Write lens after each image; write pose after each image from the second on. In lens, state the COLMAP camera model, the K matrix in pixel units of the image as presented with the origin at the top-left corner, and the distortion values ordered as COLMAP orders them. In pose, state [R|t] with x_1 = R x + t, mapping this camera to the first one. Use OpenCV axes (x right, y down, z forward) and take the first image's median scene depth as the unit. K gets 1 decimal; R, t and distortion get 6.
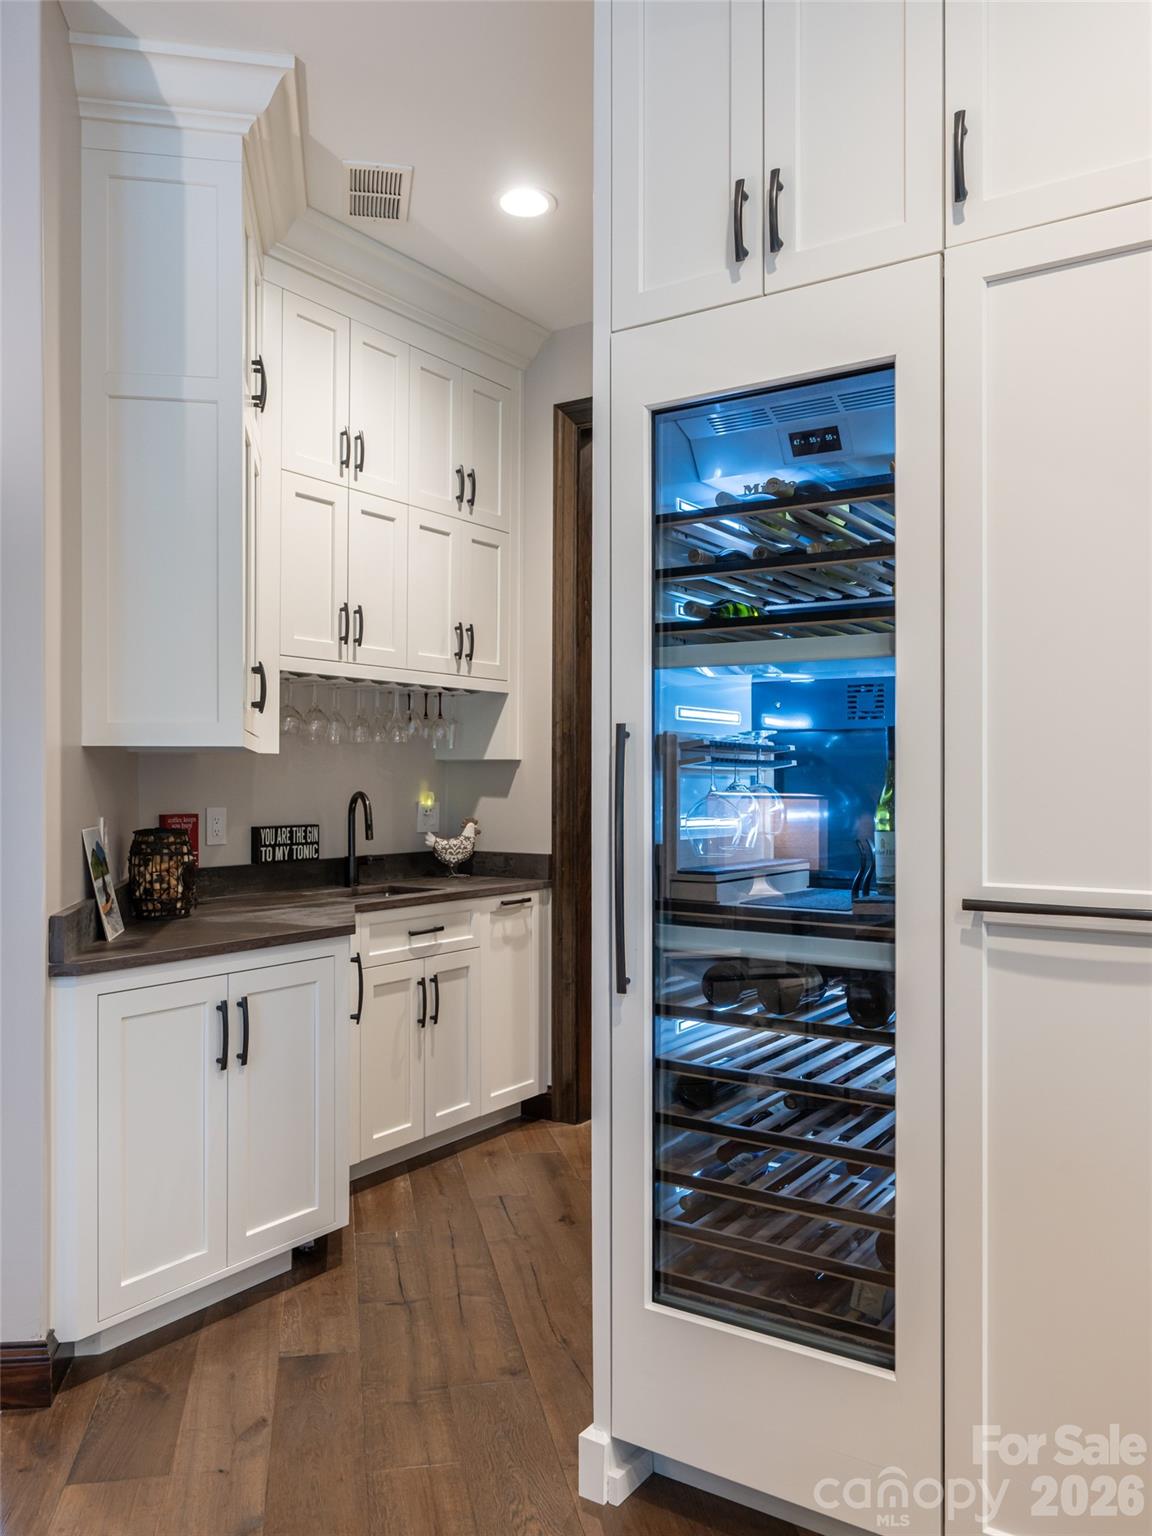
lens RADIAL K [[1213.1, 0, 585.3], [0, 1213.1, 777.0], [0, 0, 1]] dist [0.005035, -0.007244]
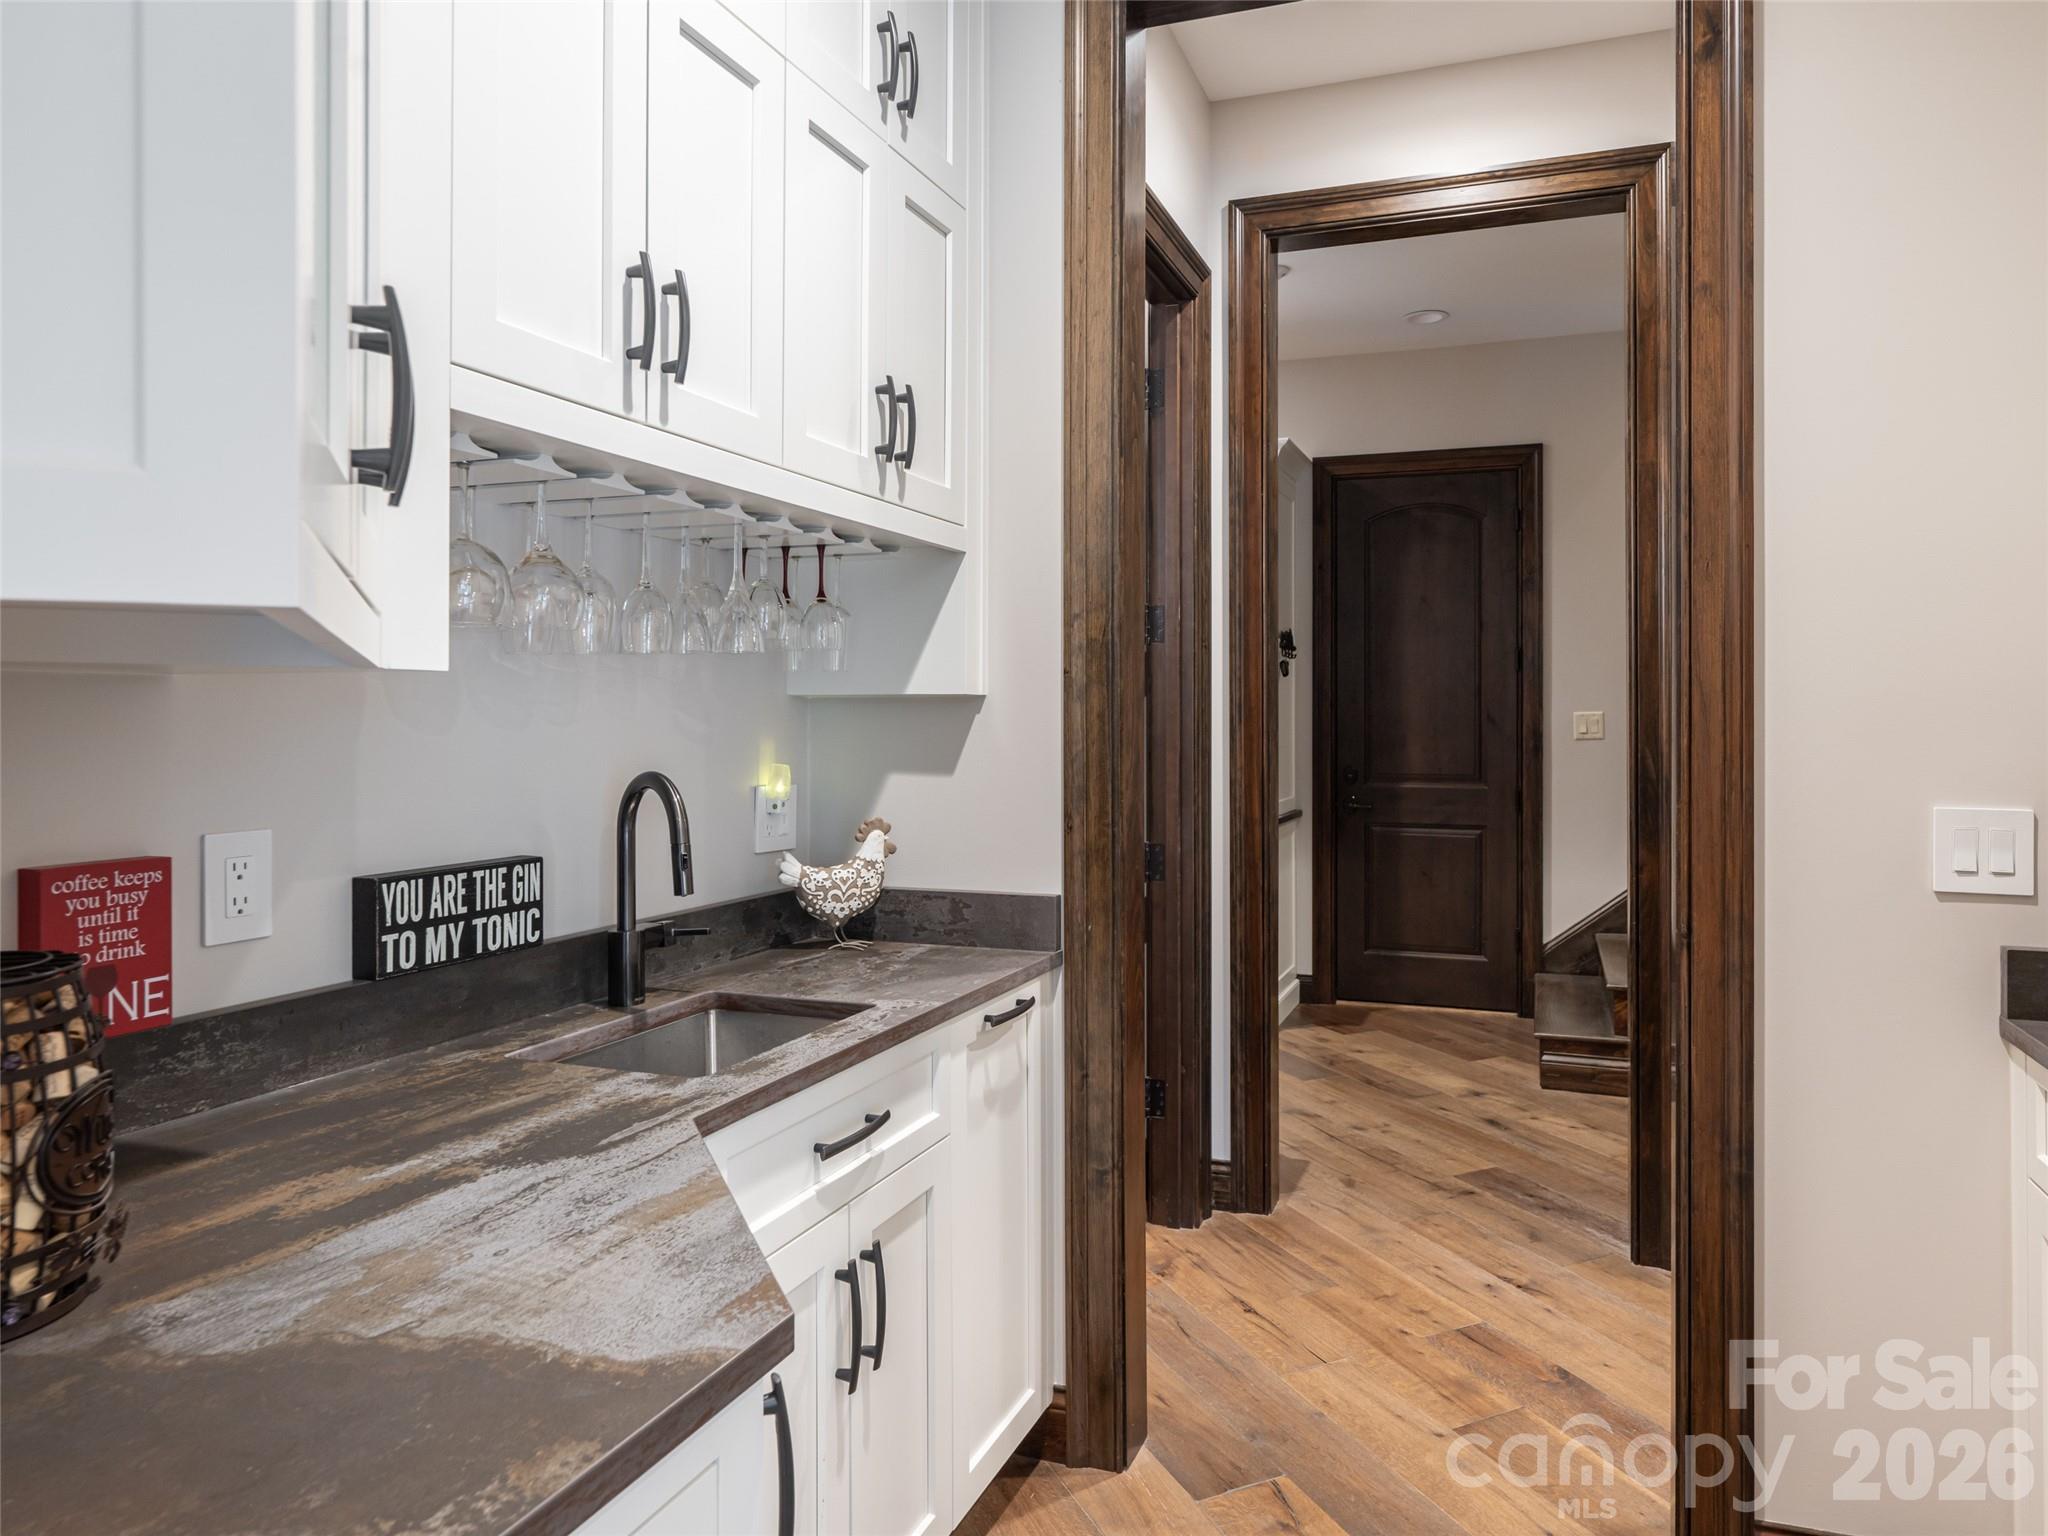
lens RADIAL K [[1367.4, 0, 1141.6], [0, 1367.4, 721.1], [0, 0, 1]] dist [-0.001239, 0.000818]
pose [[0.967662, -0.002153, 0.252241, -0.142119], [0.001790, 0.999997, 0.001669, -0.005312], [-0.252244, -0.001163, 0.967663, 0.516670]]
